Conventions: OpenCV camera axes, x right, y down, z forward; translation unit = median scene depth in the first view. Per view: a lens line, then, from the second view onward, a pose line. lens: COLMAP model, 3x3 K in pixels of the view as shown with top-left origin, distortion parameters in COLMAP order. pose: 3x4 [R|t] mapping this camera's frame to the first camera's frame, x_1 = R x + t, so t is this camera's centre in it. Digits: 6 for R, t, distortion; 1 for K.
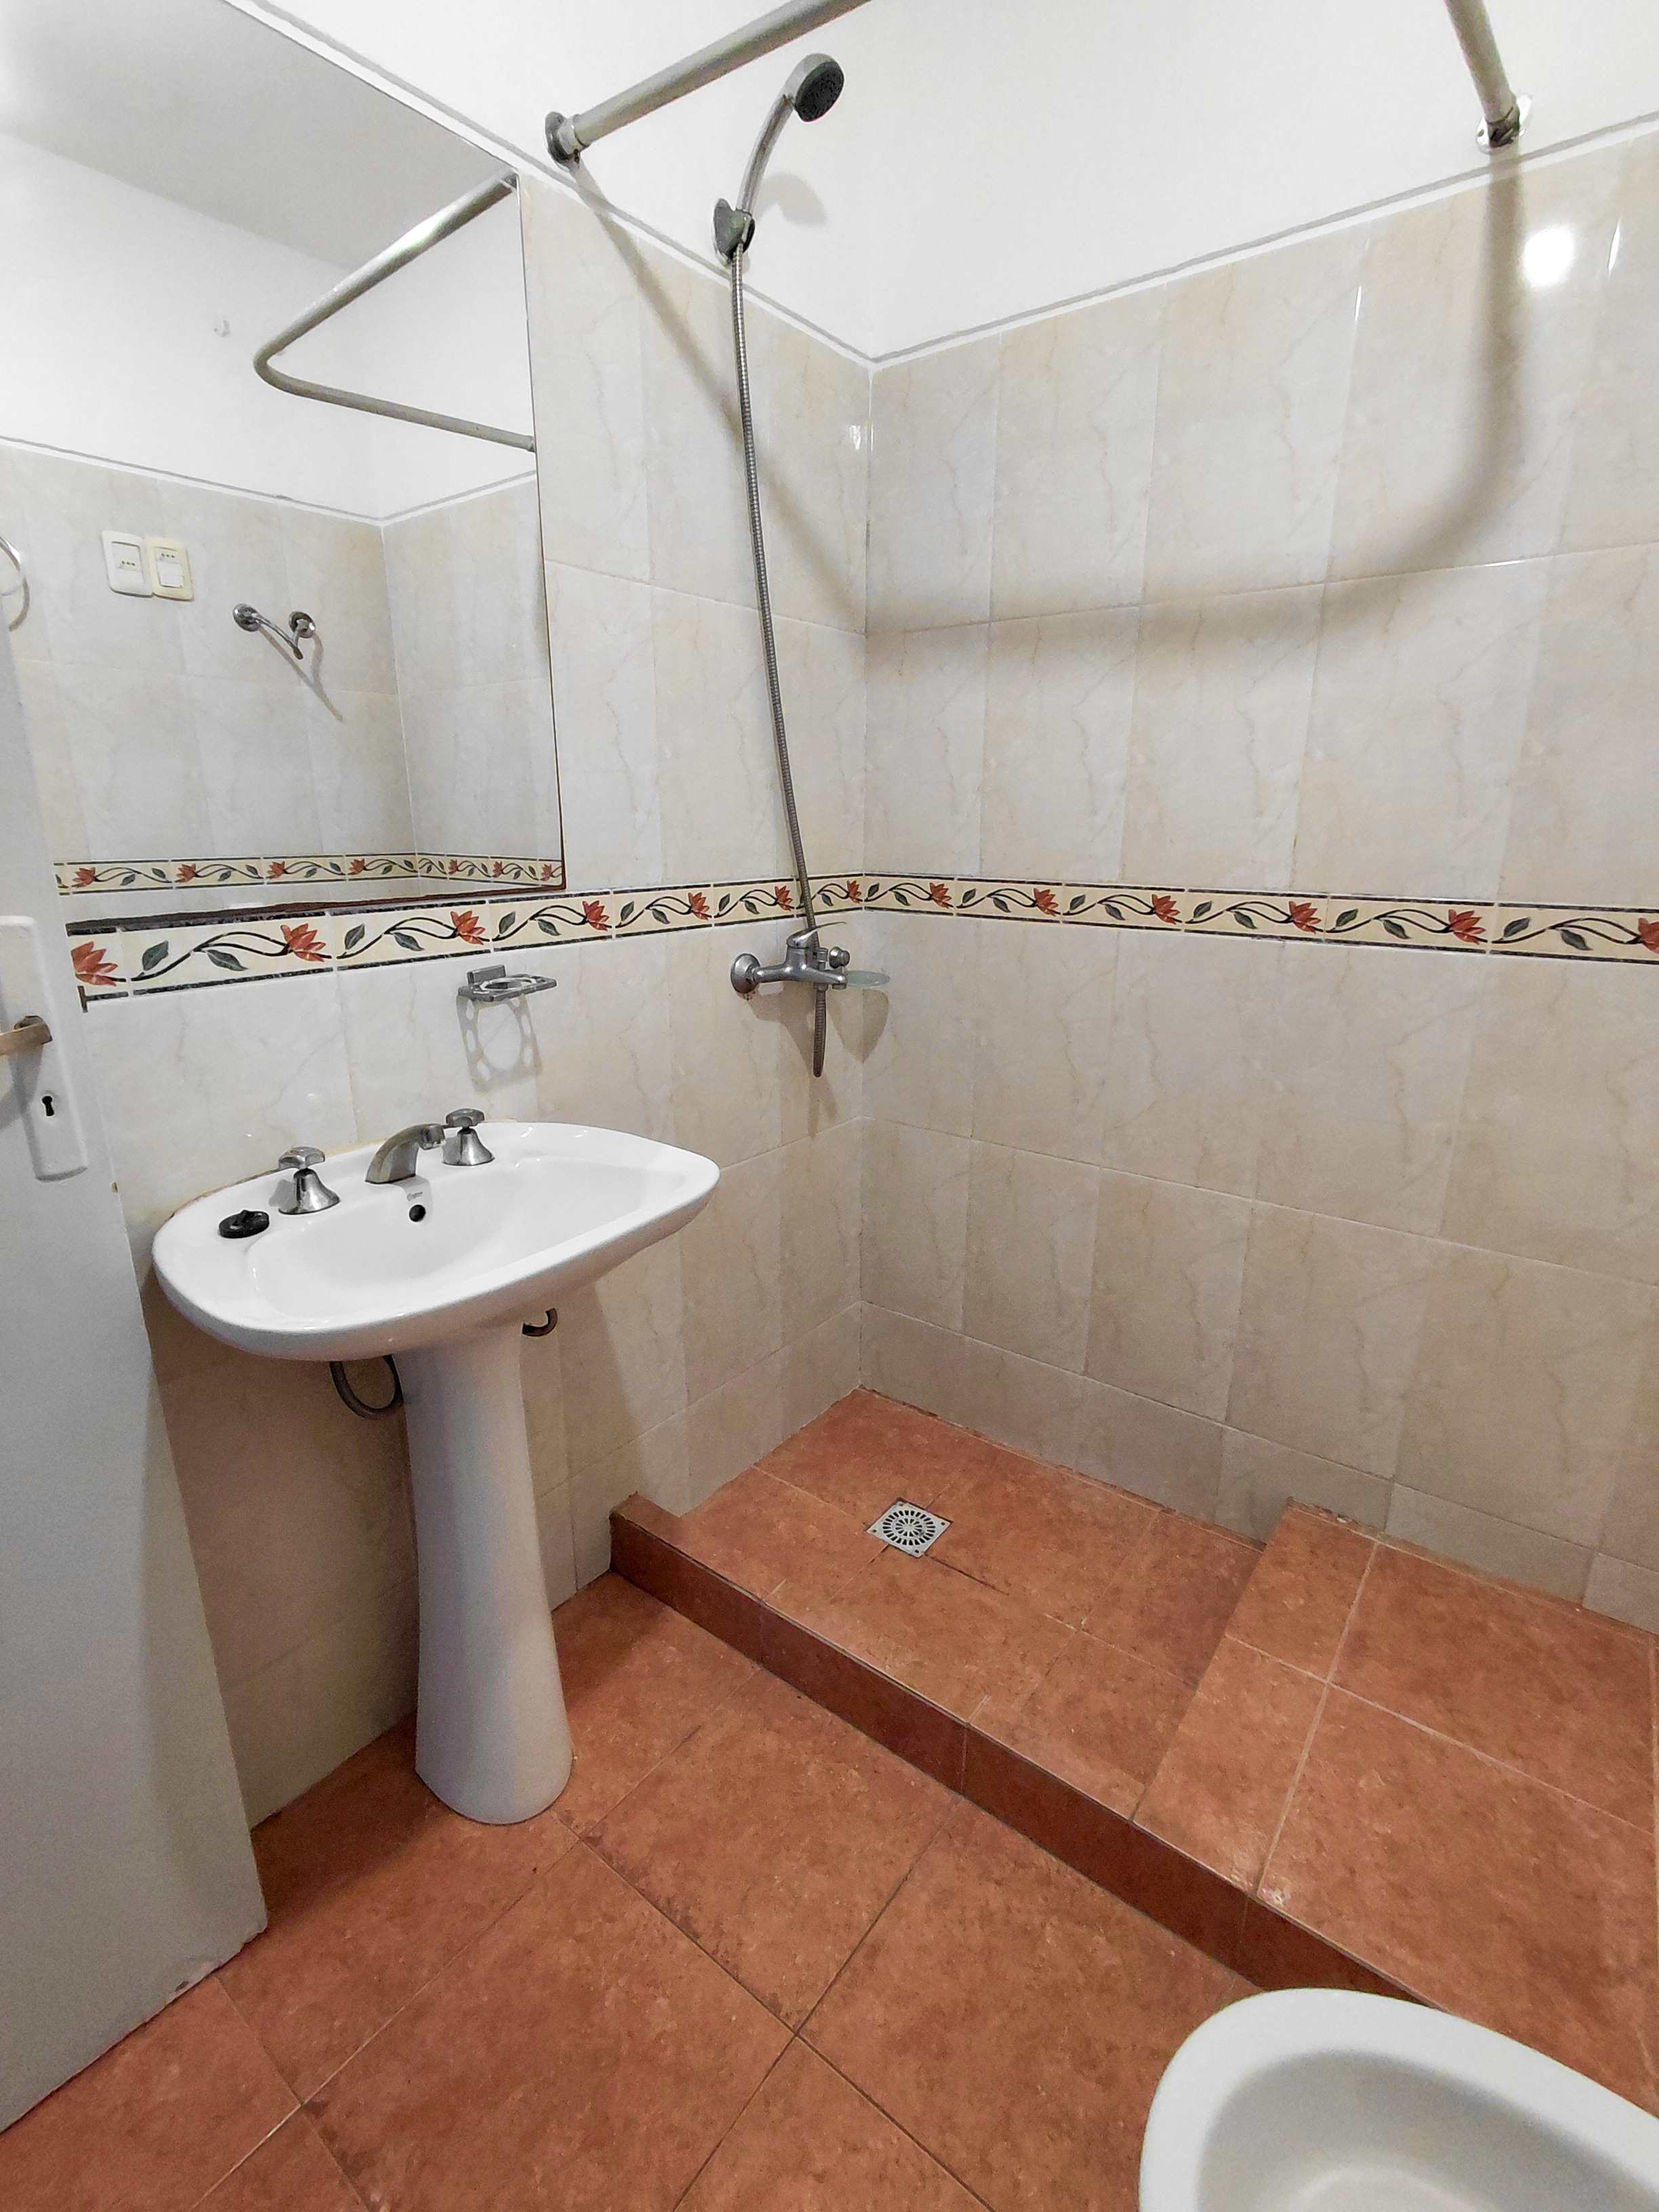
lens RADIAL K [[1025.8, 0, 830.4], [0, 1025.8, 1105.8], [0, 0, 1]] dist [-0.002182, 0.000540]
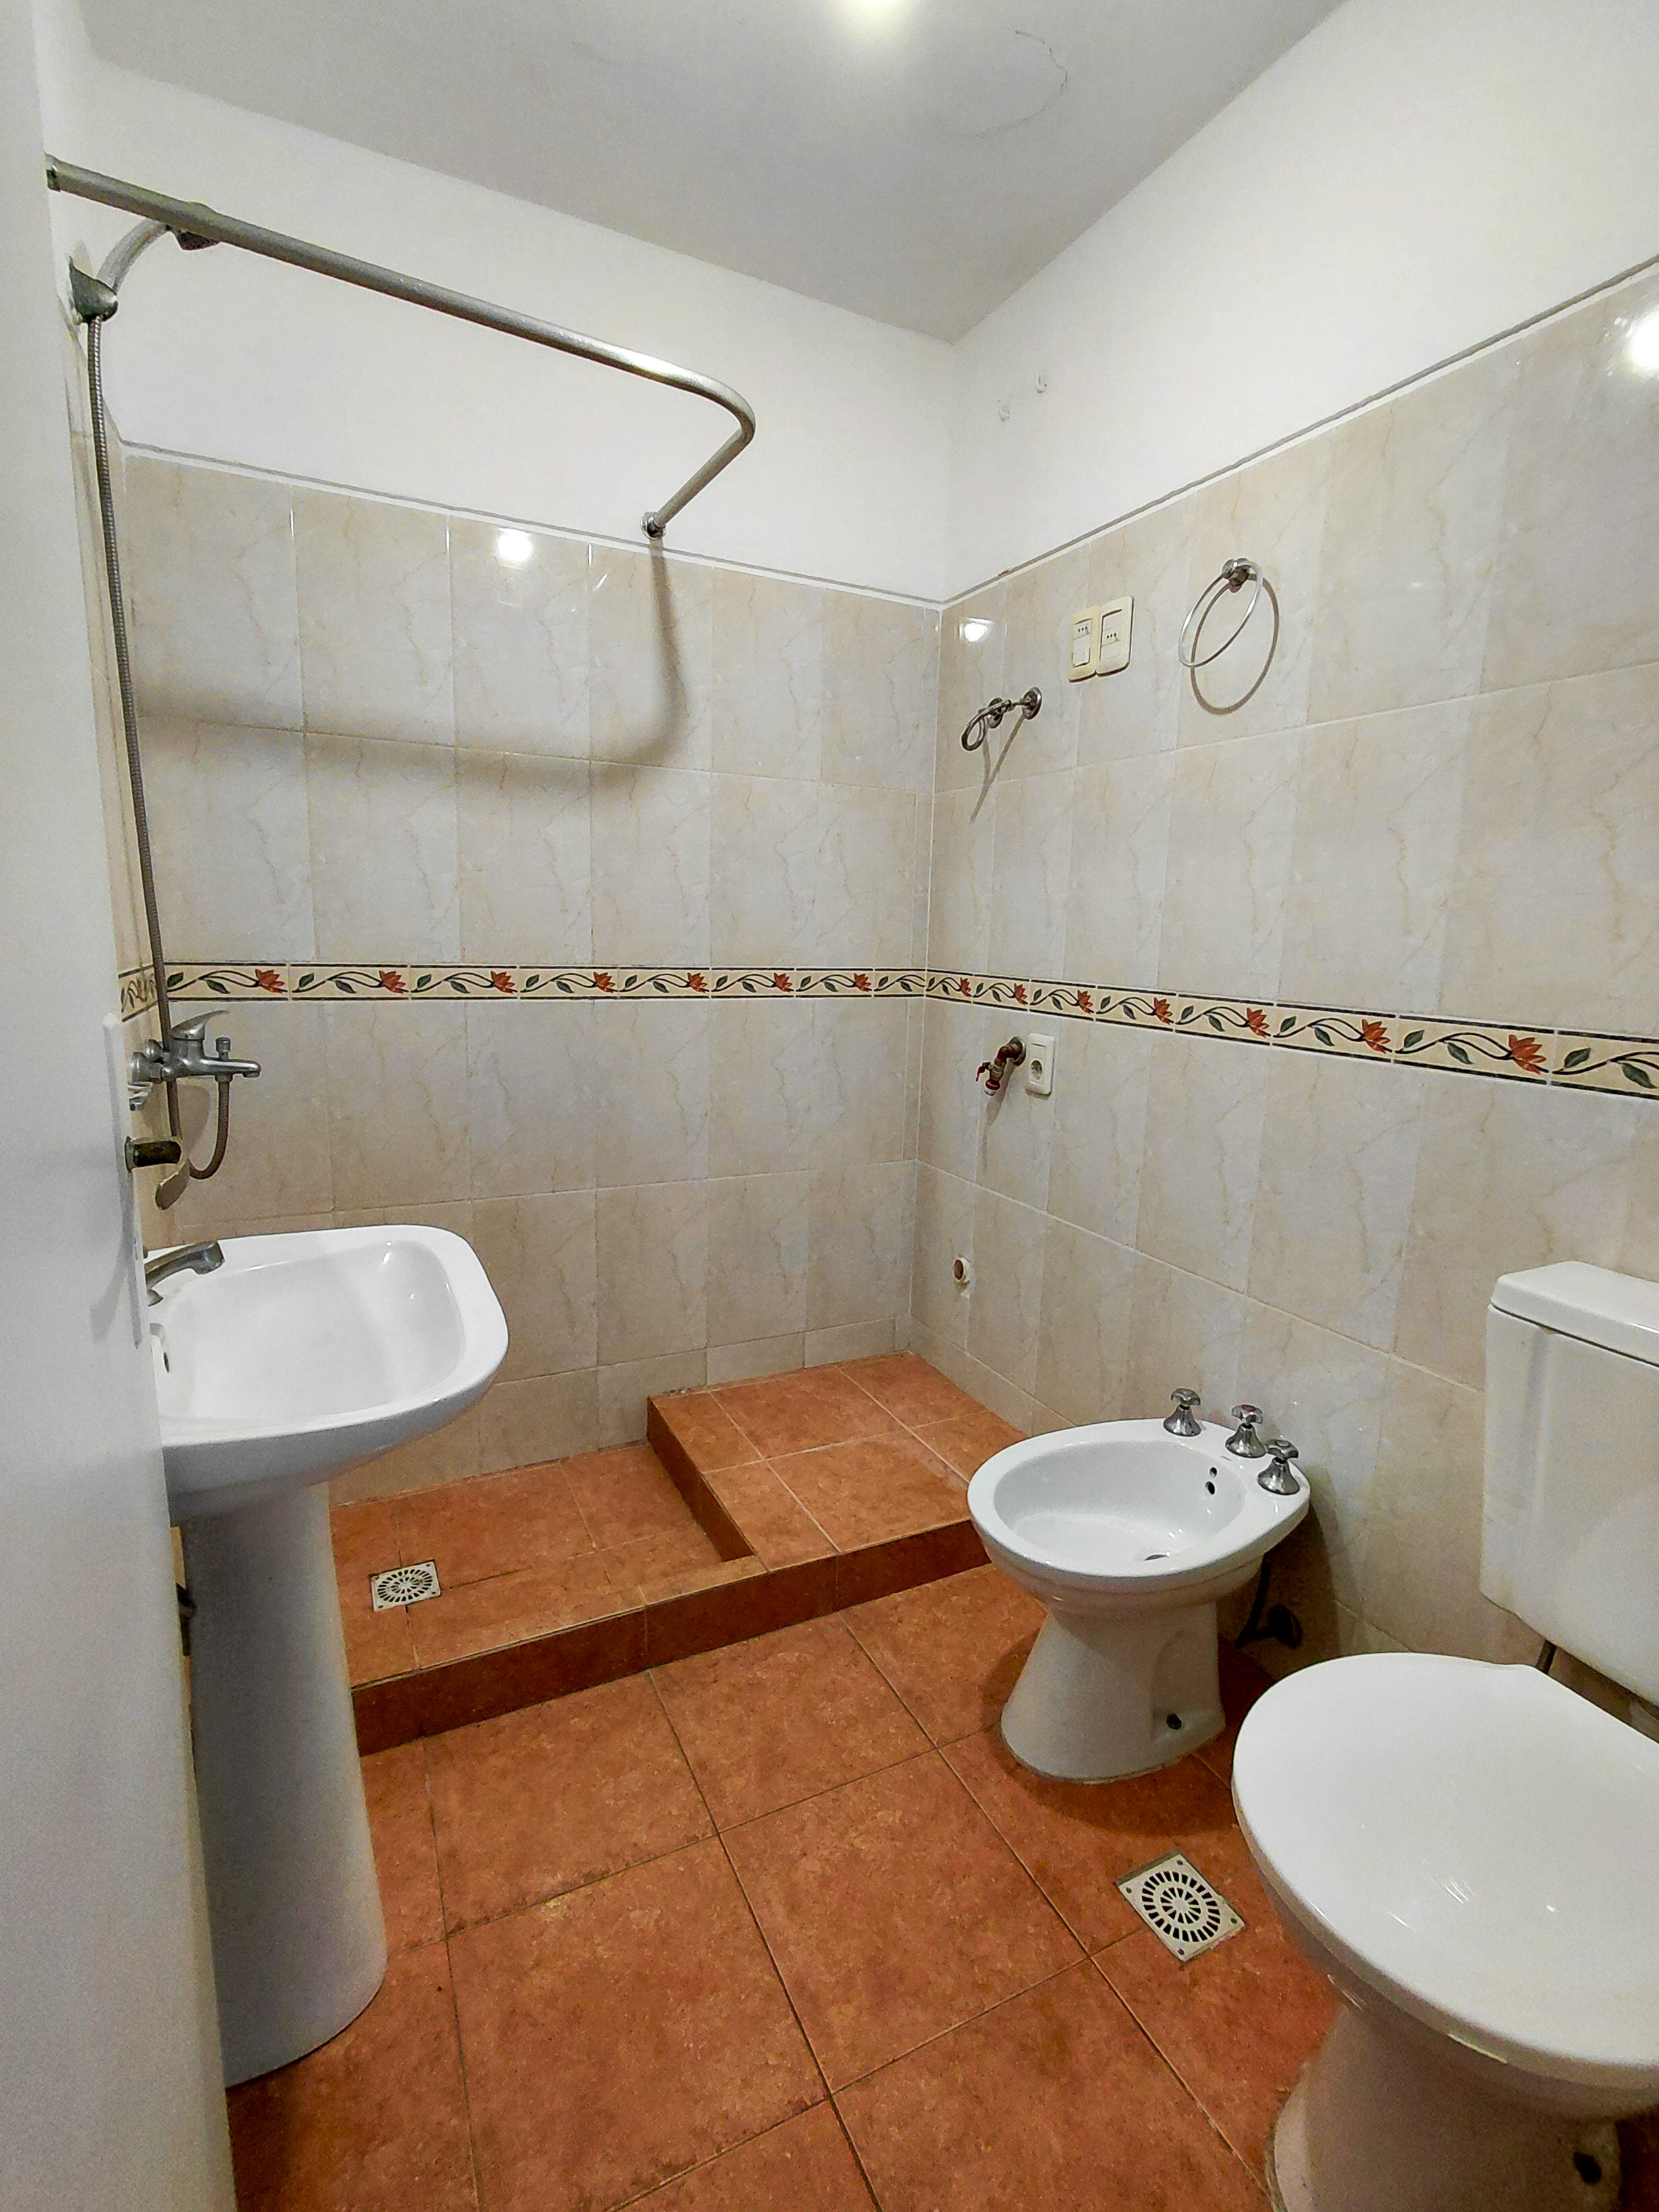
lens RADIAL K [[1025.8, 0, 840.9], [0, 1025.8, 1106.0], [0, 0, 1]] dist [-0.002182, 0.000540]
pose [[0.435243, -0.144141, 0.888700, -0.726823], [0.222213, 0.973761, 0.049108, -0.012002], [-0.872459, 0.176107, 0.455852, 0.085397]]
